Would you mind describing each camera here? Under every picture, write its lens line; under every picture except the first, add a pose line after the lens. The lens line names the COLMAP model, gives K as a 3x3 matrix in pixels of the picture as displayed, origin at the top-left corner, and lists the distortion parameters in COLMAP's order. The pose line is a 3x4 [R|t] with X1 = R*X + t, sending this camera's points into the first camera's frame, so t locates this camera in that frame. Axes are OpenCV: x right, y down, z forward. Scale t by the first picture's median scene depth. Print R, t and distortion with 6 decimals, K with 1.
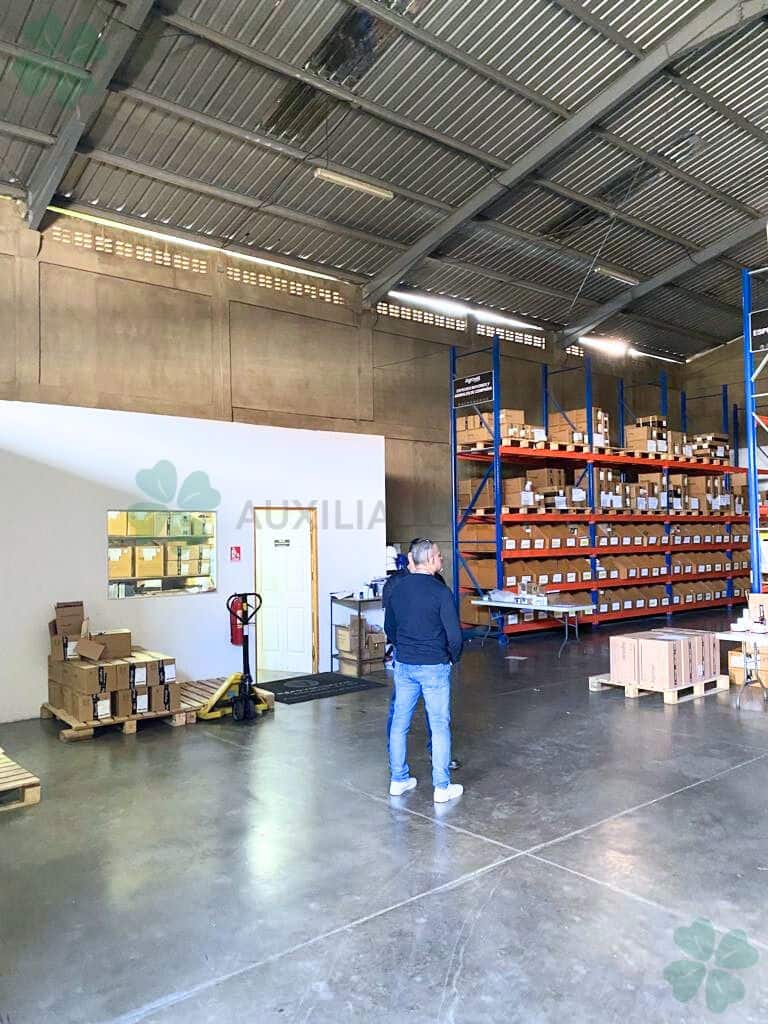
lens RADIAL K [[781.6, 0, 384.0], [0, 781.6, 512.0], [0, 0, 1]] dist [0.026515, -0.008471]
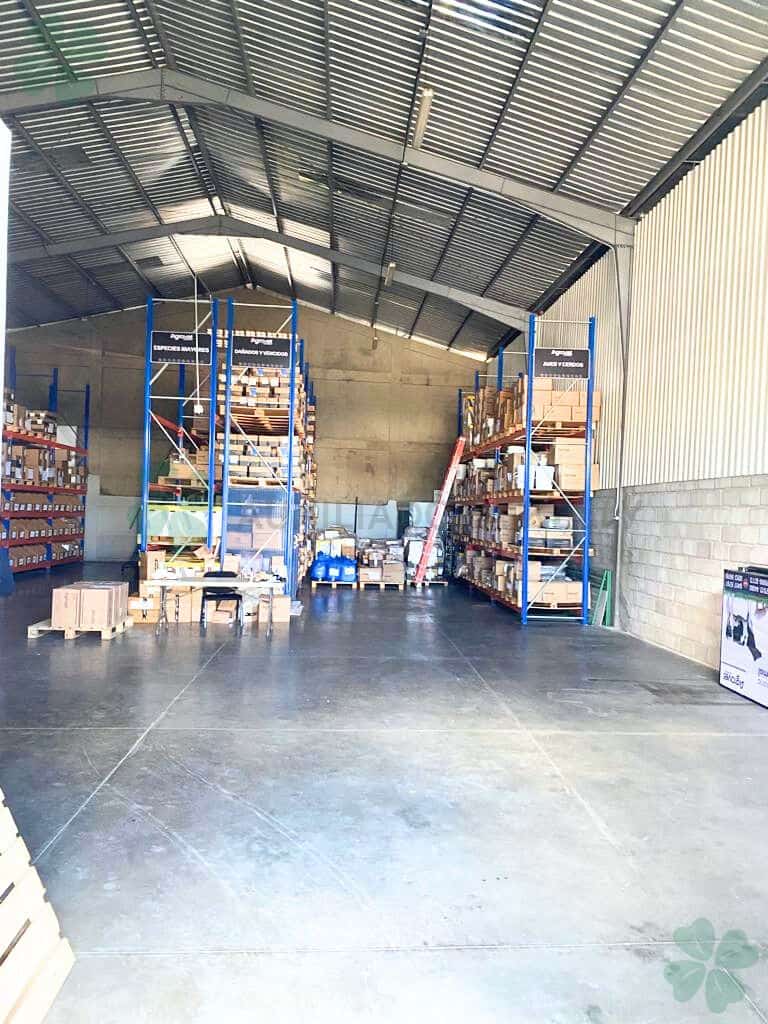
lens RADIAL K [[784.1, 0, 384.0], [0, 784.1, 512.0], [0, 0, 1]] dist [0.034449, -0.044706]
pose [[0.588638, 0.033686, 0.807694, -0.222326], [-0.064629, 0.997894, 0.005482, 0.004634], [-0.805809, -0.055428, 0.589576, -0.043438]]
